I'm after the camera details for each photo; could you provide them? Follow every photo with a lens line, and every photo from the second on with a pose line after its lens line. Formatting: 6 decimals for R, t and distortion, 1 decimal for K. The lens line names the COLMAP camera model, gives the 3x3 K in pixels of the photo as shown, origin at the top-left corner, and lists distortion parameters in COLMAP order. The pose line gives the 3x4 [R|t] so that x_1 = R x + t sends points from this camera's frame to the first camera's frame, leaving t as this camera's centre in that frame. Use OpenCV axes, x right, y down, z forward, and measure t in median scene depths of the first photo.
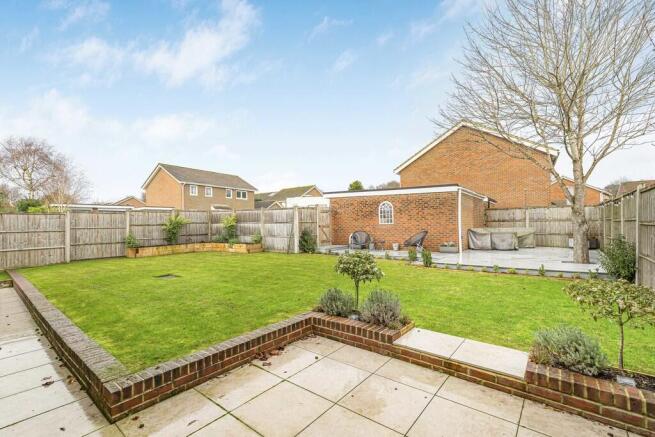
lens RADIAL K [[293.9, 0, 328.1], [0, 293.9, 220.8], [0, 0, 1]] dist [-0.000413, 0.000100]
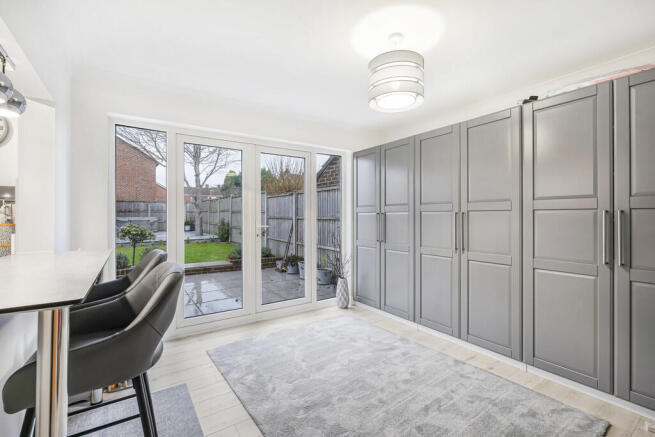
lens RADIAL K [[293.9, 0, 326.5], [0, 293.9, 214.3], [0, 0, 1]] dist [-0.000413, 0.000100]
pose [[0.278814, -0.000136, 0.960345, -0.401768], [-0.002450, 0.999997, 0.000852, 0.011074], [-0.960342, -0.002590, 0.278812, -0.126078]]
